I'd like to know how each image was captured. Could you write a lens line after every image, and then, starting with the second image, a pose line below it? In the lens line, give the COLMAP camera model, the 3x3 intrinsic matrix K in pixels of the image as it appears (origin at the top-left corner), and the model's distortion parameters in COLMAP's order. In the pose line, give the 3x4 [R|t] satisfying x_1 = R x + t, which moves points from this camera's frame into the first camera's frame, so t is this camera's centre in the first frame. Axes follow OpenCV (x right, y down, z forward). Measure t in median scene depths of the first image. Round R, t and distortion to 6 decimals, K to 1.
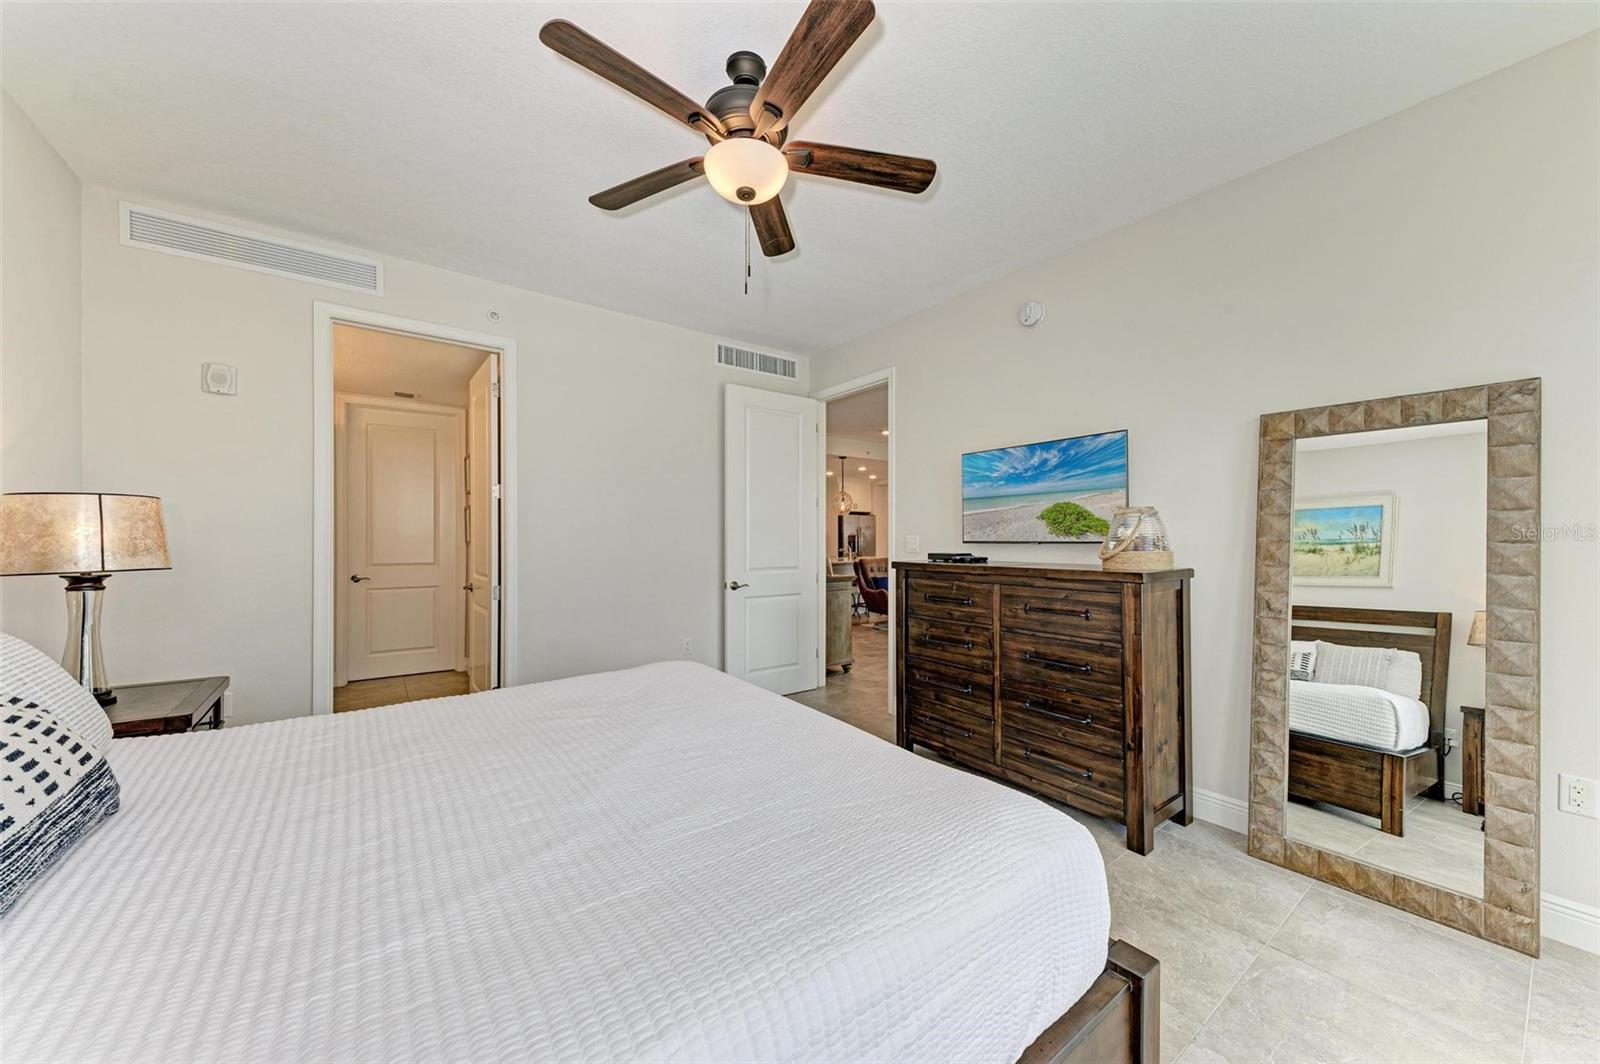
lens RADIAL K [[575.4, 0, 802.8], [0, 575.4, 538.7], [0, 0, 1]] dist [0.001898, 0.000007]
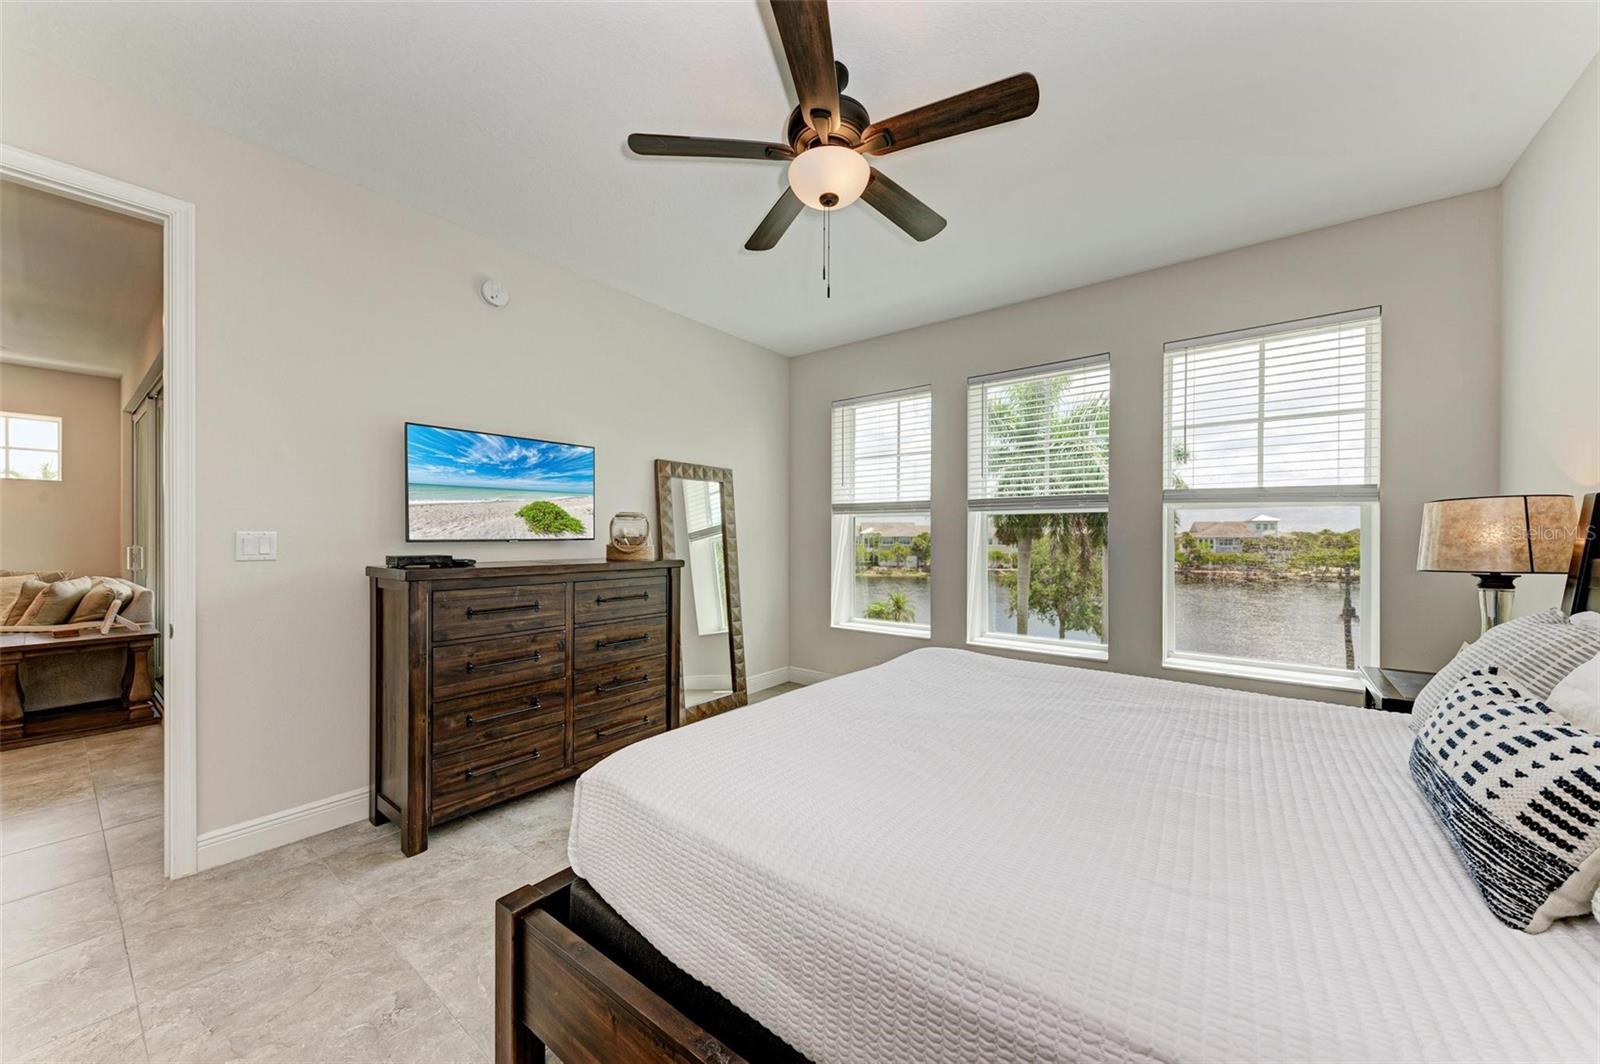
lens RADIAL K [[575.4, 0, 802.8], [0, 575.4, 538.7], [0, 0, 1]] dist [0.001898, 0.000007]
pose [[-0.280714, -0.003587, 0.959785, -0.691515], [0.002461, 0.999987, 0.004457, 0.000831], [-0.959788, 0.003614, -0.280702, 0.857267]]
